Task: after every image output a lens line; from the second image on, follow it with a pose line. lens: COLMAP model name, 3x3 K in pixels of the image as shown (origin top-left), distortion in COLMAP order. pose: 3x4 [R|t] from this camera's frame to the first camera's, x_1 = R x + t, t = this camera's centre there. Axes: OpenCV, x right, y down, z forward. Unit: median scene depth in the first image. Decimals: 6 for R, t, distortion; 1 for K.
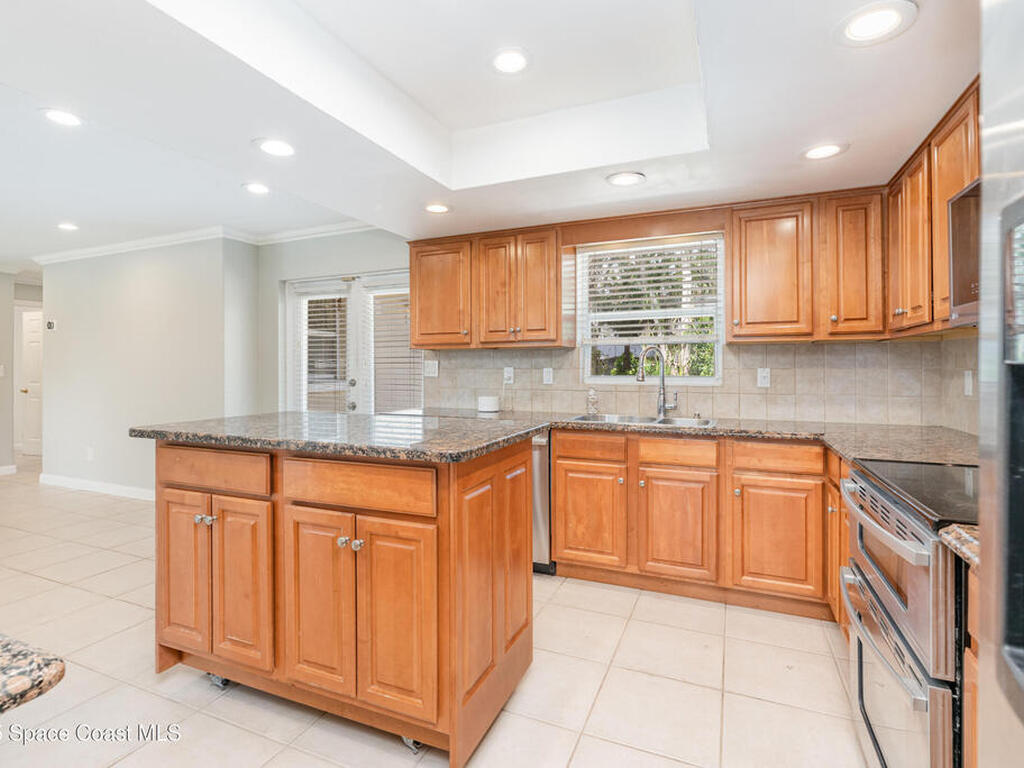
lens RADIAL K [[511.3, 0, 511.8], [0, 511.3, 367.0], [0, 0, 1]] dist [0.003551, -0.000202]
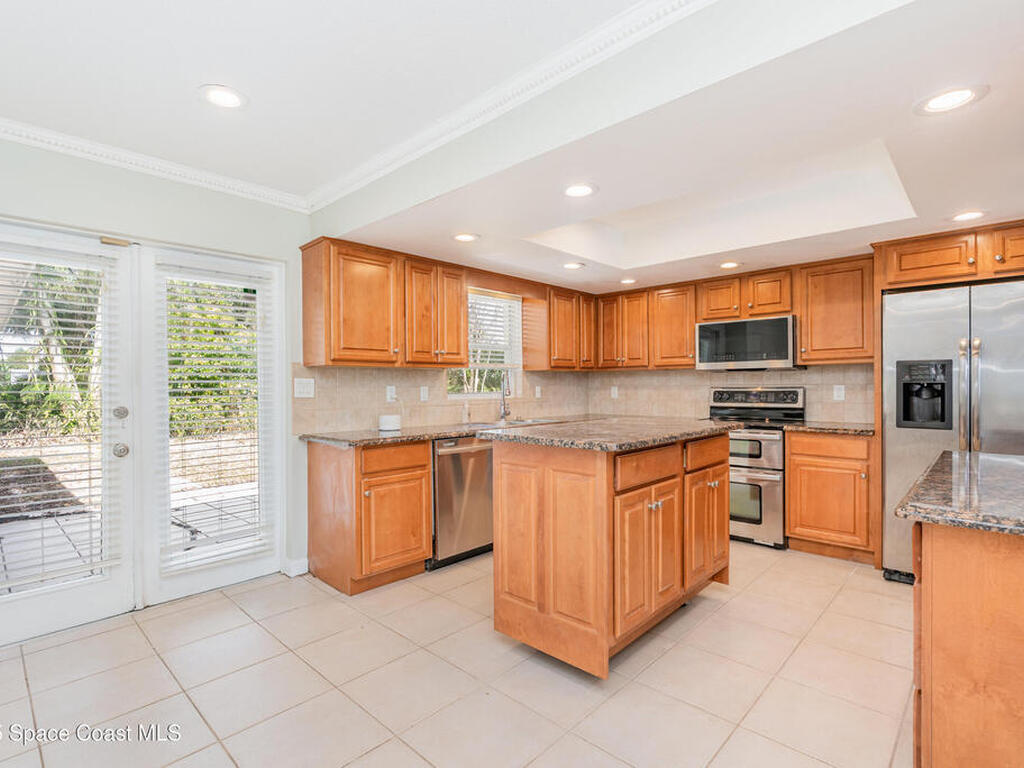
lens RADIAL K [[511.3, 0, 511.0], [0, 511.3, 382.6], [0, 0, 1]] dist [0.003551, -0.000202]
pose [[0.346833, 0.004965, 0.937914, -0.926694], [0.005027, 0.999962, -0.007152, 0.002039], [-0.937913, 0.007195, 0.346795, 0.447852]]
